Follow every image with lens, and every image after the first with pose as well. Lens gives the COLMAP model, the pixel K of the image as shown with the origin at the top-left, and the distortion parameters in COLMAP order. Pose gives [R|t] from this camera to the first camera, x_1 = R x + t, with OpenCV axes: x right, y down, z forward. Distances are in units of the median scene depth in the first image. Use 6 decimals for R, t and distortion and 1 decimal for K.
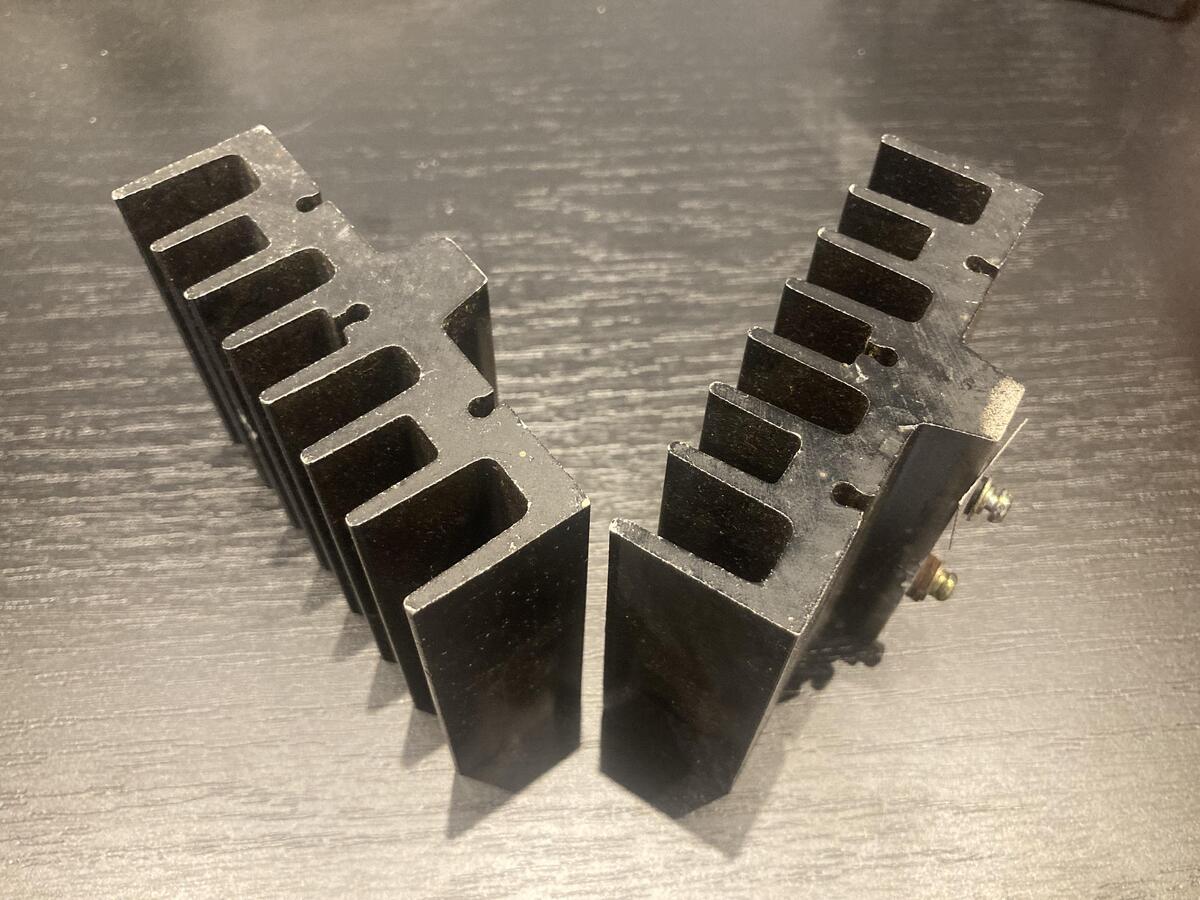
lens RADIAL K [[988.3, 0, 600.4], [0, 988.3, 442.9], [0, 0, 1]] dist [0.011220, -0.015210]
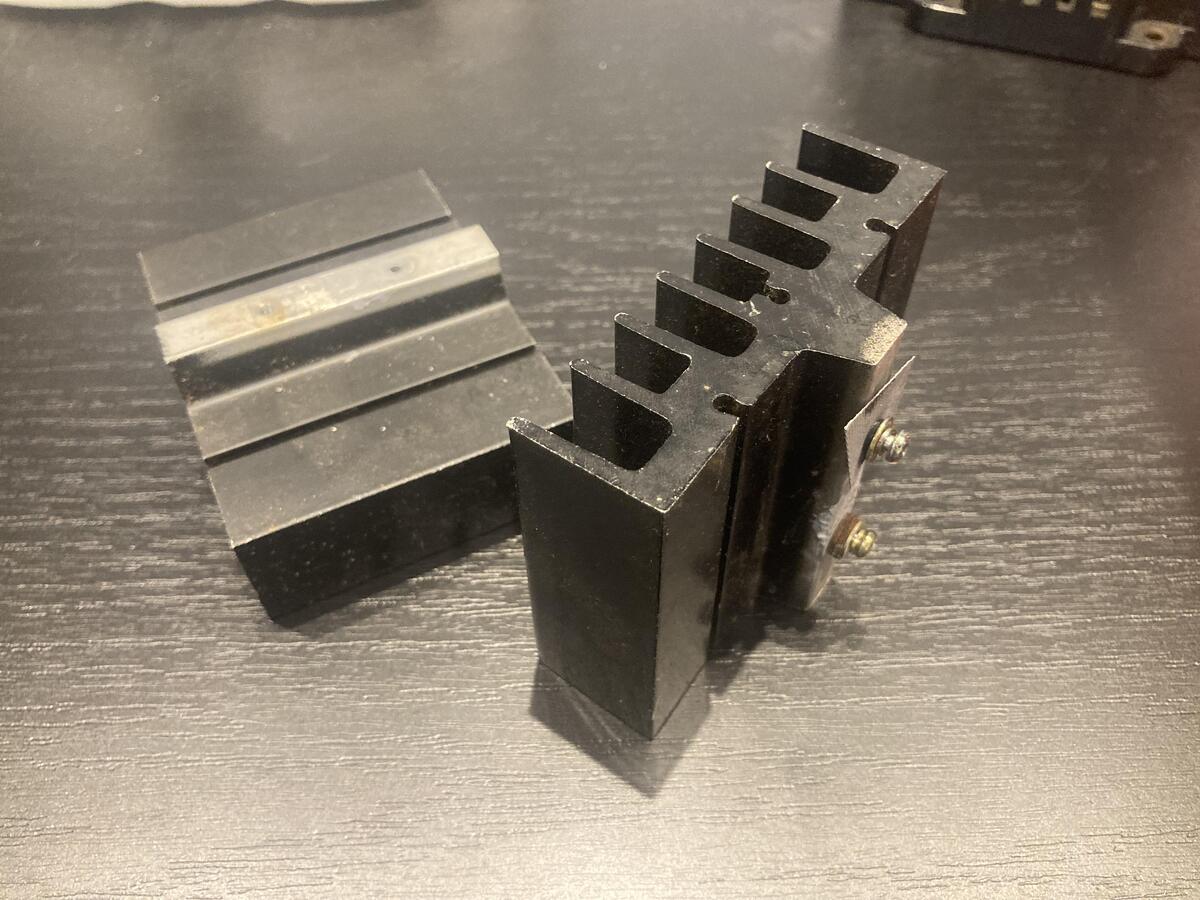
lens RADIAL K [[988.3, 0, 605.7], [0, 988.3, 453.1], [0, 0, 1]] dist [0.011220, -0.015210]
pose [[0.997603, 0.025710, -0.064237, 0.116473], [-0.032505, 0.993719, -0.107080, 0.141143], [0.061081, 0.108911, 0.992173, -0.050393]]
